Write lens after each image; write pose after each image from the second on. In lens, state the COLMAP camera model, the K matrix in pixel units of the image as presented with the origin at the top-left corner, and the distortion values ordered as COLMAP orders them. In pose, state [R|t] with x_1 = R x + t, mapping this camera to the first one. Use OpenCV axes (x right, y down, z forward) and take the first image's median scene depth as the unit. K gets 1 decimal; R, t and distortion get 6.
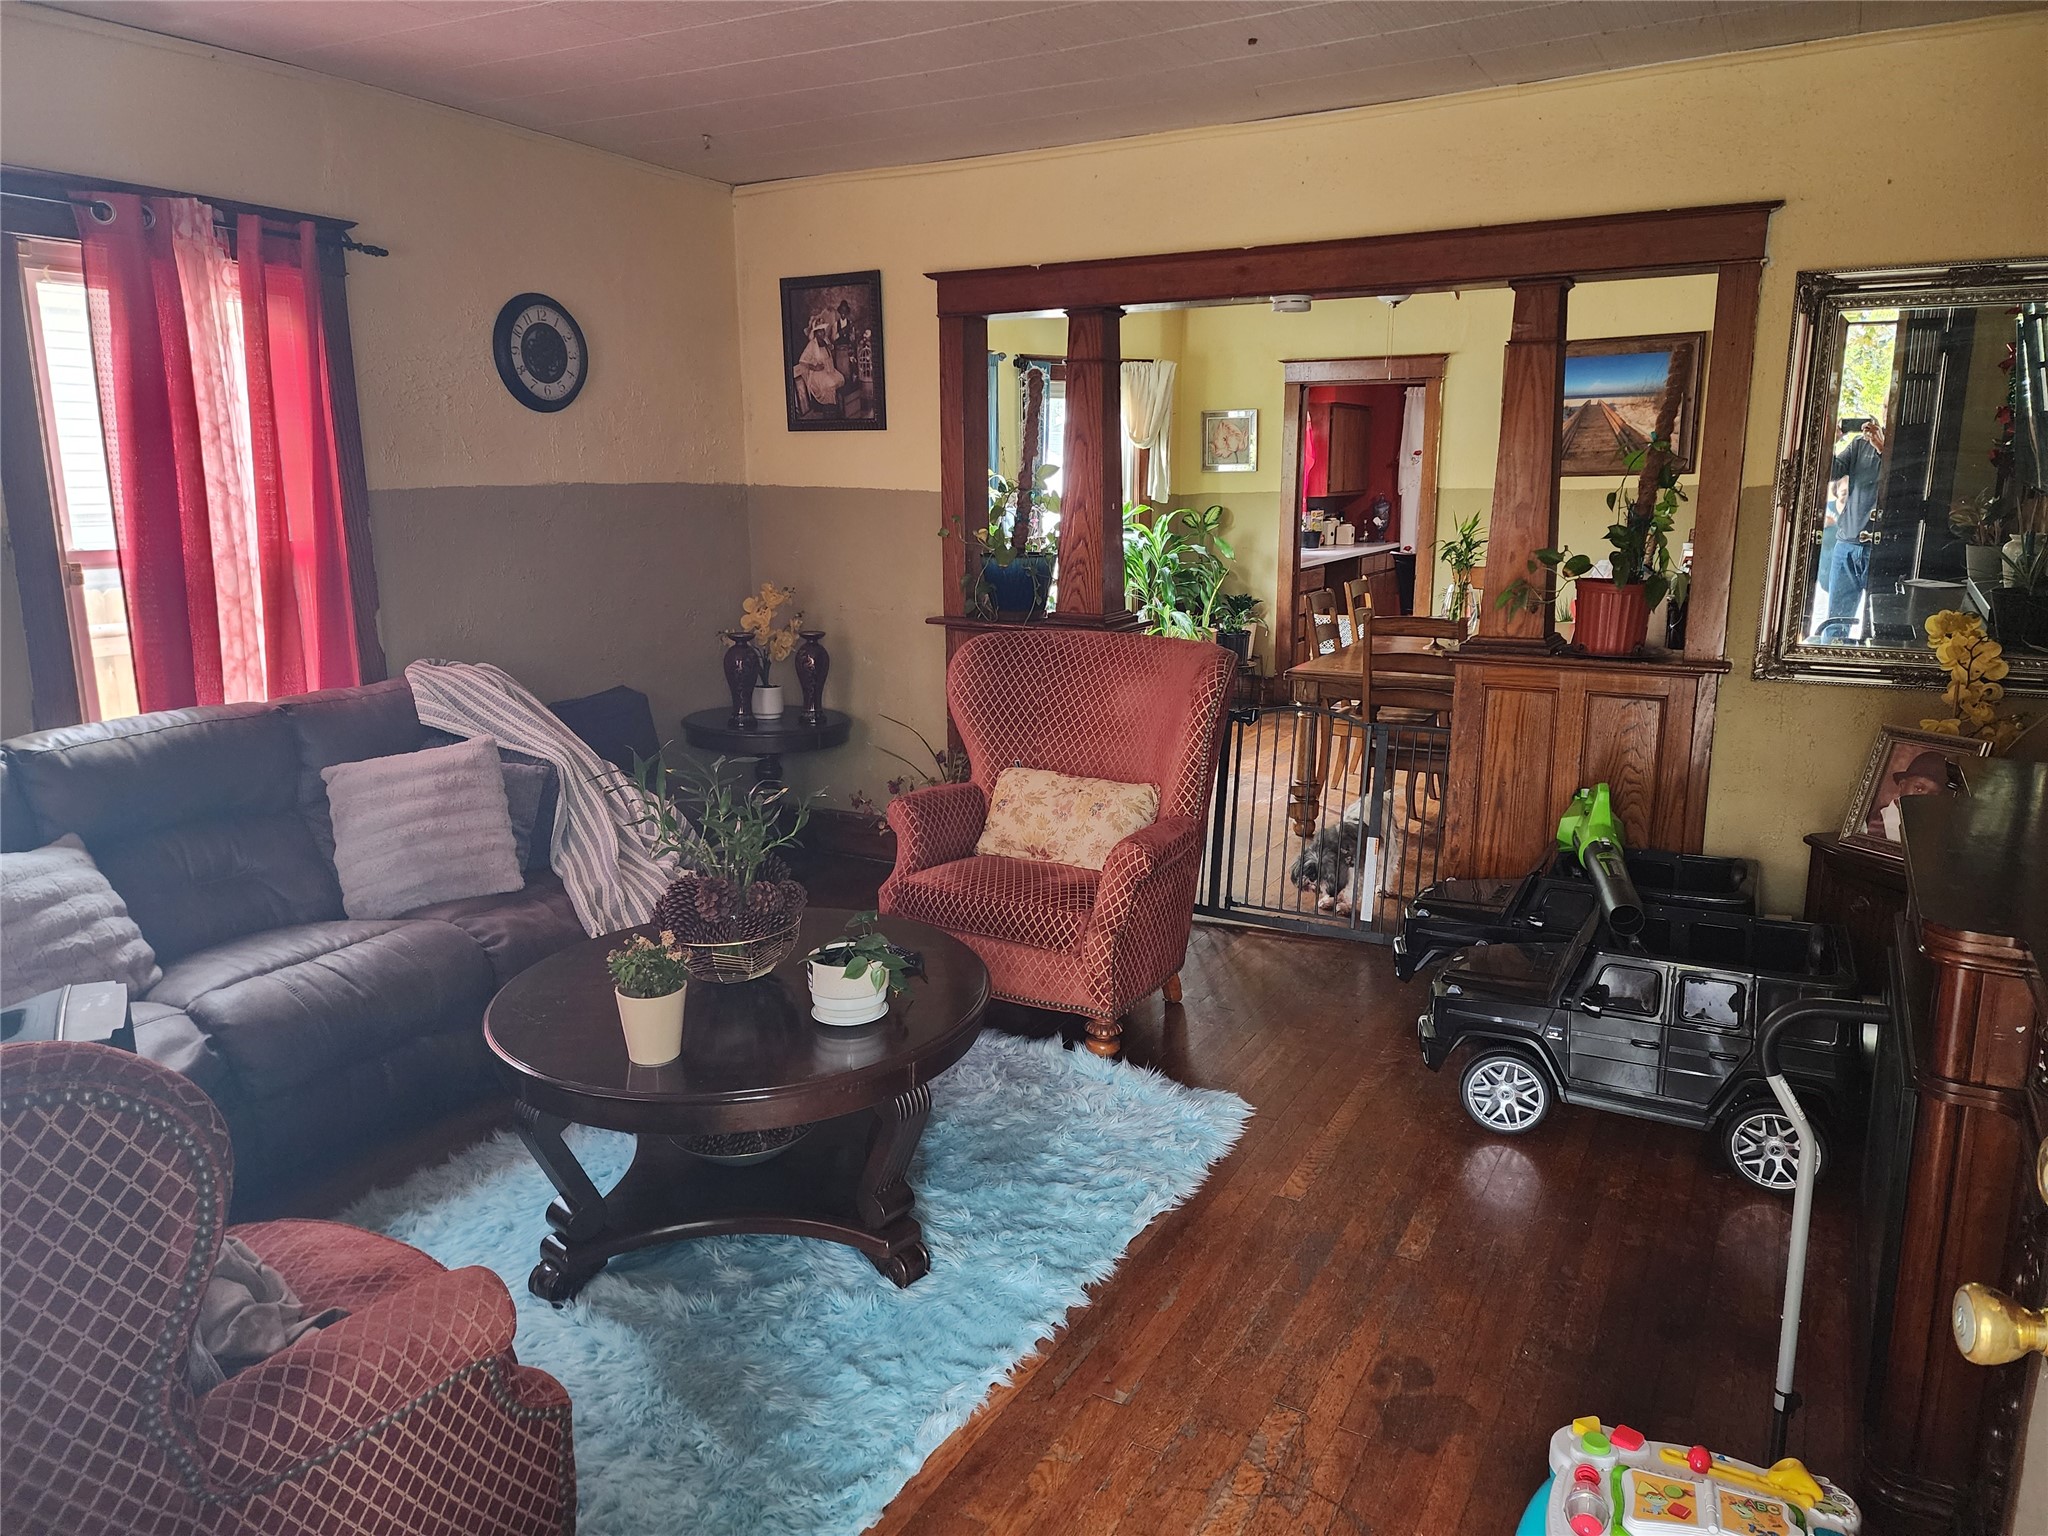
lens RADIAL K [[1365.4, 0, 1019.1], [0, 1365.4, 776.0], [0, 0, 1]] dist [0.077662, -0.069369]
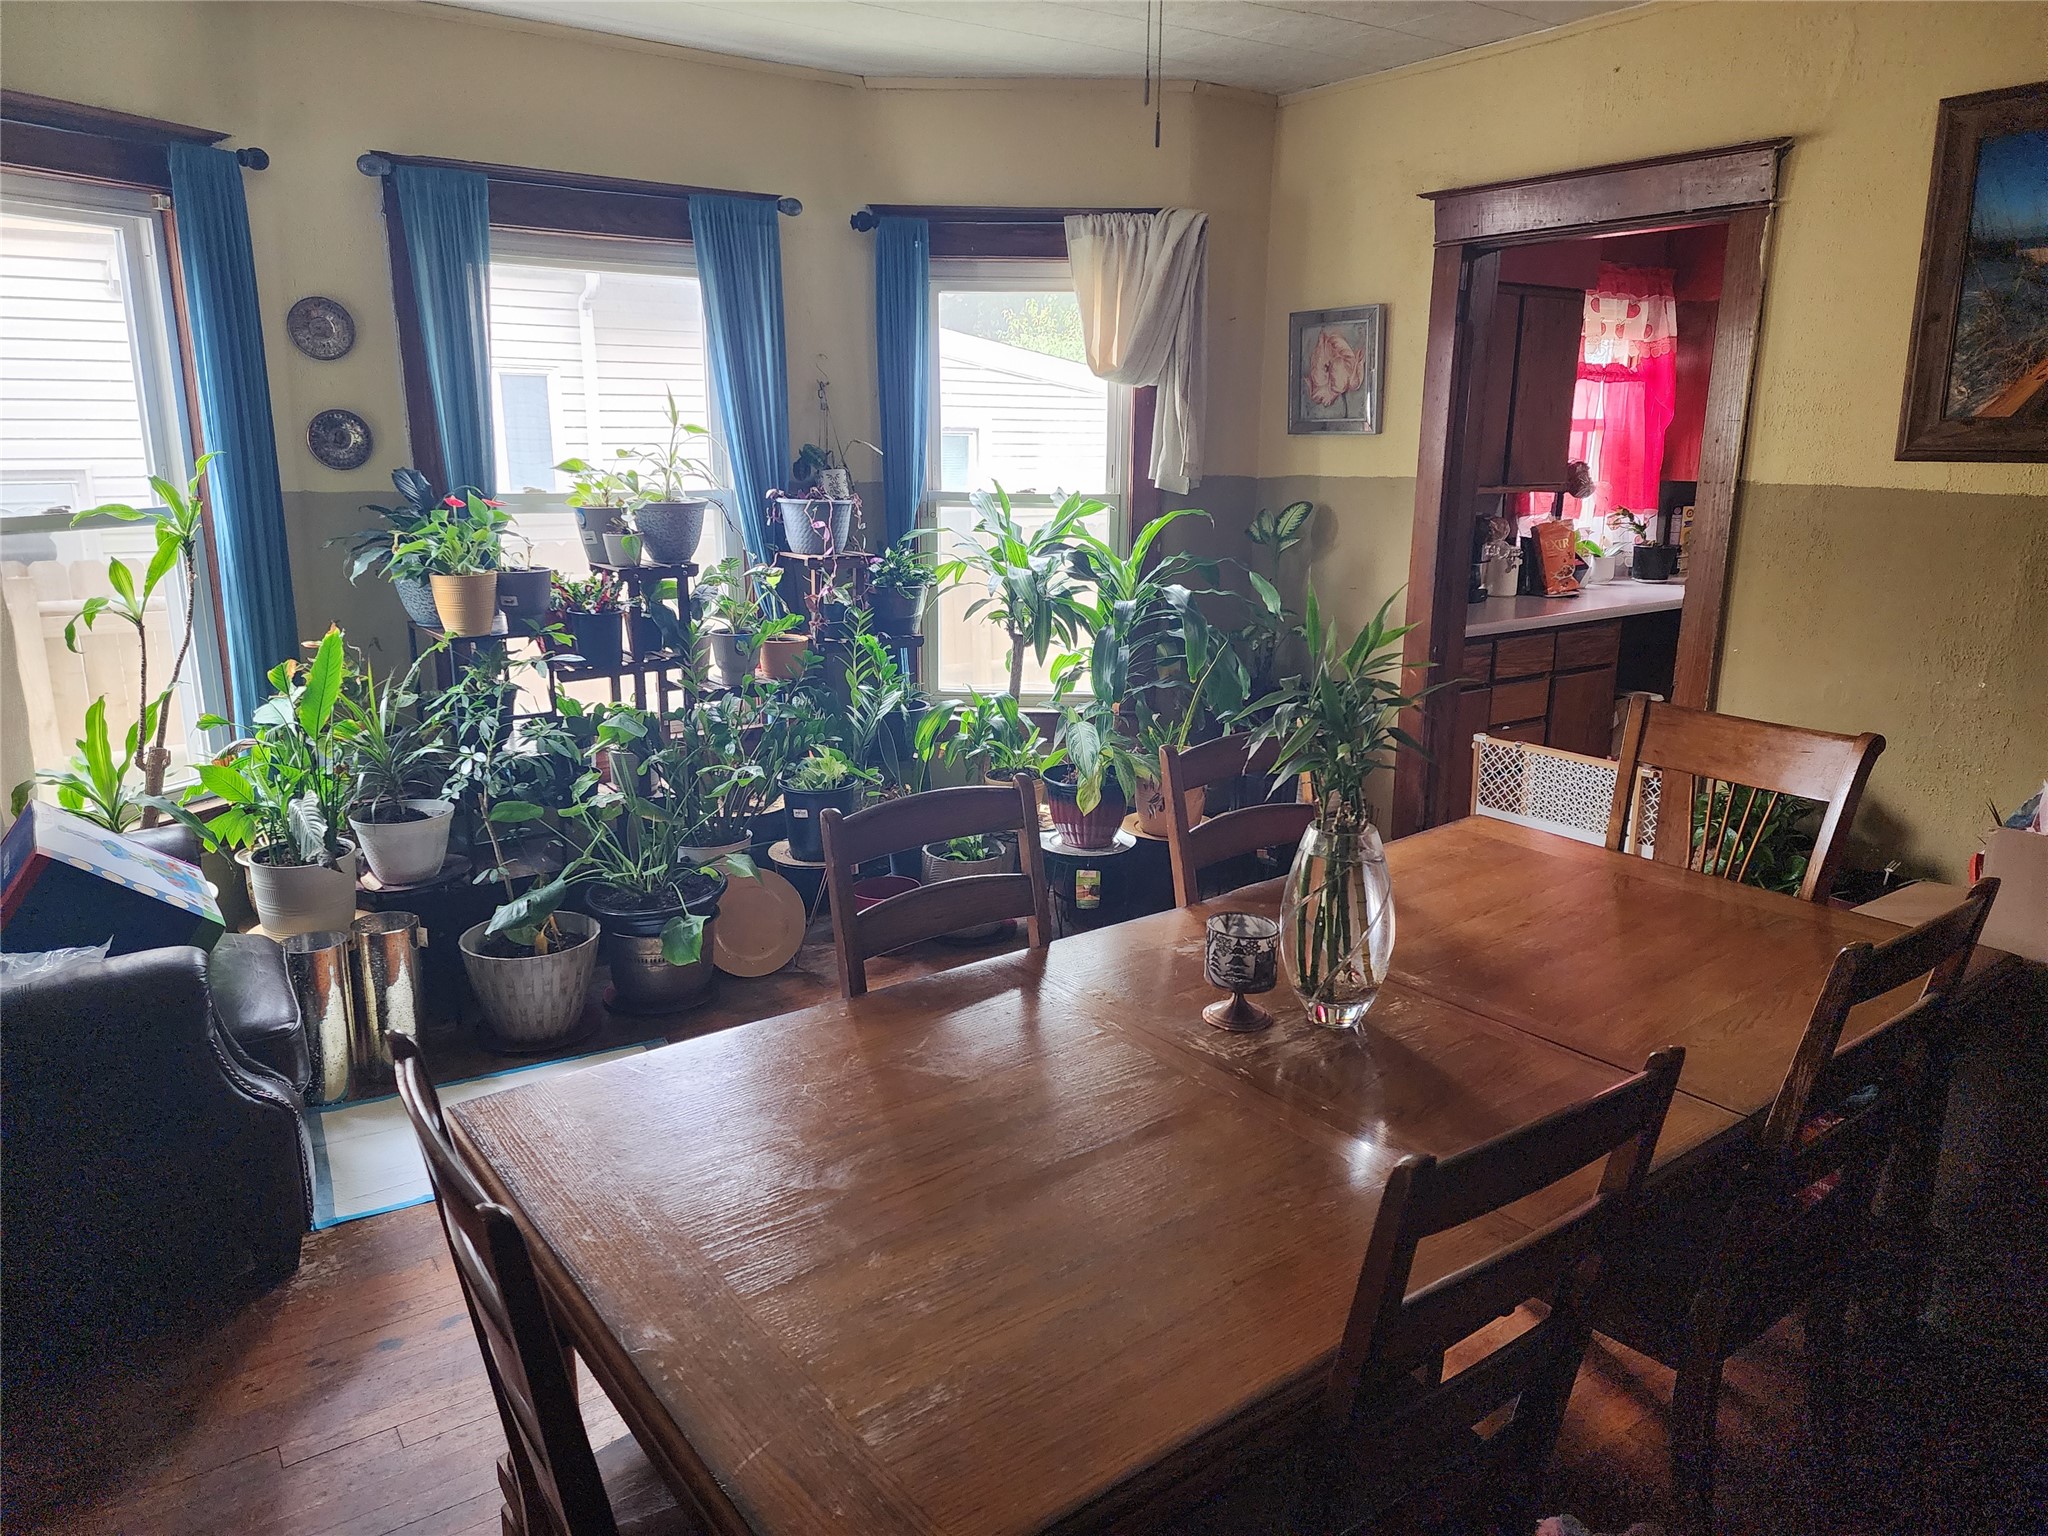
lens RADIAL K [[1365.4, 0, 1039.5], [0, 1365.4, 786.8], [0, 0, 1]] dist [0.077662, -0.069369]
pose [[0.905148, 0.116620, -0.408788, 0.278590], [-0.101127, 0.993099, 0.059396, -0.114650], [0.412893, -0.012423, 0.910695, 0.504602]]
